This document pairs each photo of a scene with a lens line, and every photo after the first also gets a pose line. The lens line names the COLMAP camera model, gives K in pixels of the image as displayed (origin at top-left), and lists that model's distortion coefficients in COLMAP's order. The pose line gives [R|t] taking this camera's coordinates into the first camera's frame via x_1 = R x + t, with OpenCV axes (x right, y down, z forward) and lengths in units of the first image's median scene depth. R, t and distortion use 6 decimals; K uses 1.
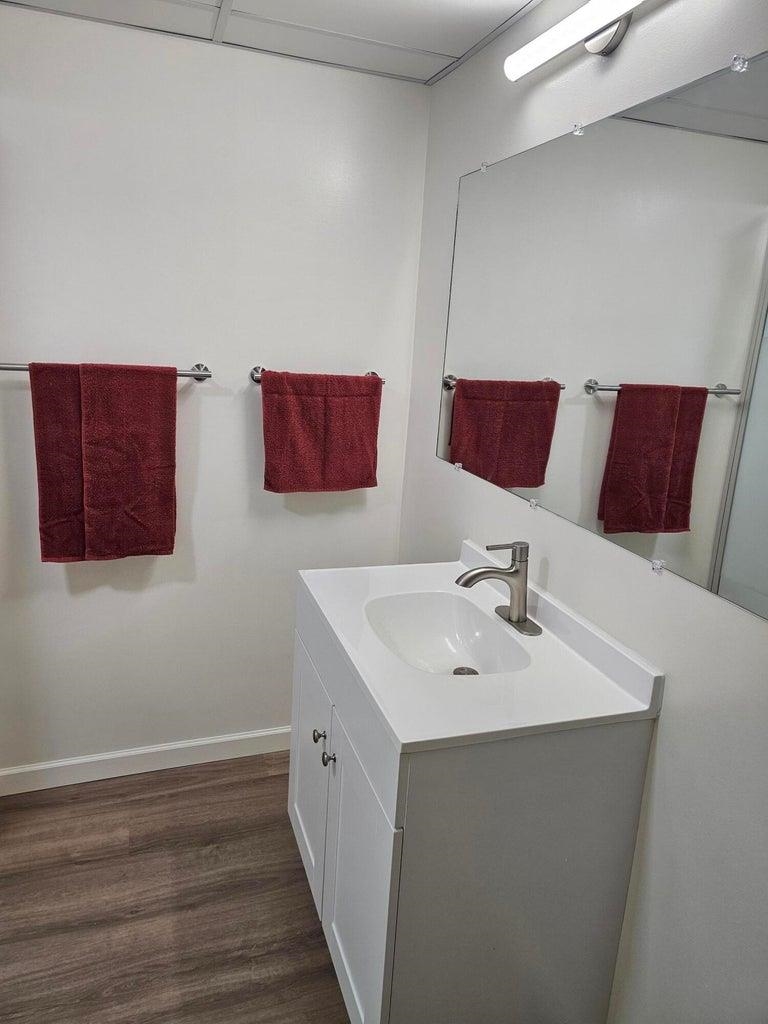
lens RADIAL K [[691.0, 0, 387.4], [0, 691.0, 506.0], [0, 0, 1]] dist [0.057951, -0.047952]
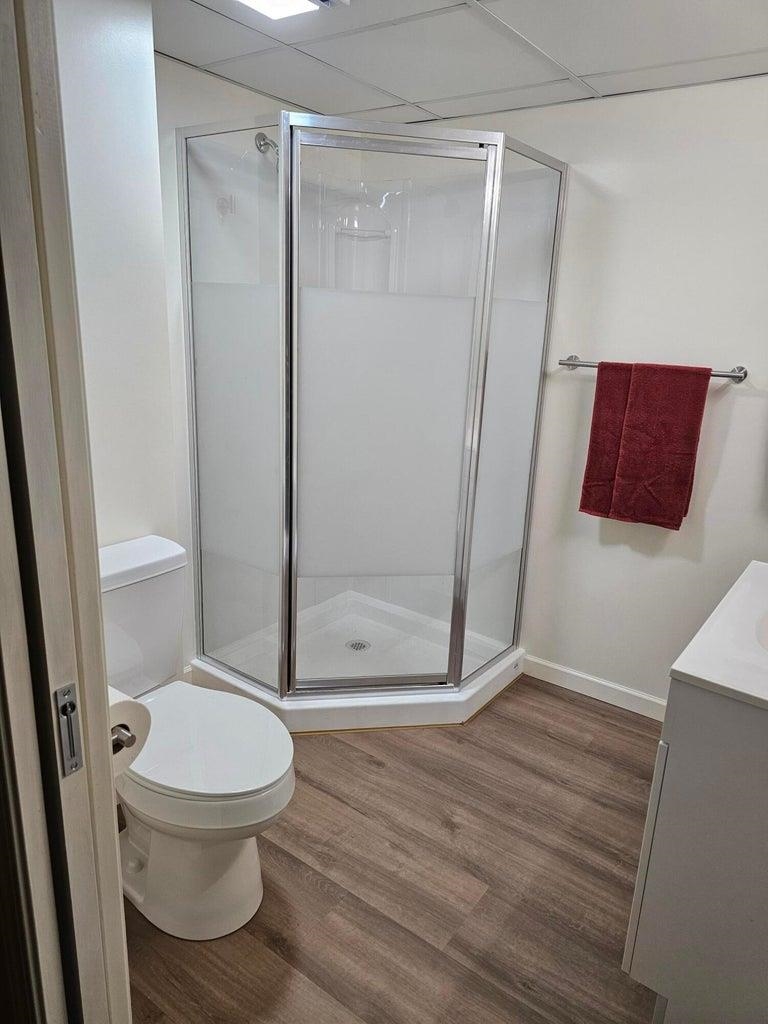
lens RADIAL K [[691.0, 0, 386.9], [0, 691.0, 508.7], [0, 0, 1]] dist [0.057951, -0.047952]
pose [[0.568968, 0.196774, -0.798471, 0.348651], [-0.205101, 0.974223, 0.093937, 0.025903], [0.796372, 0.110320, 0.594660, -0.079167]]
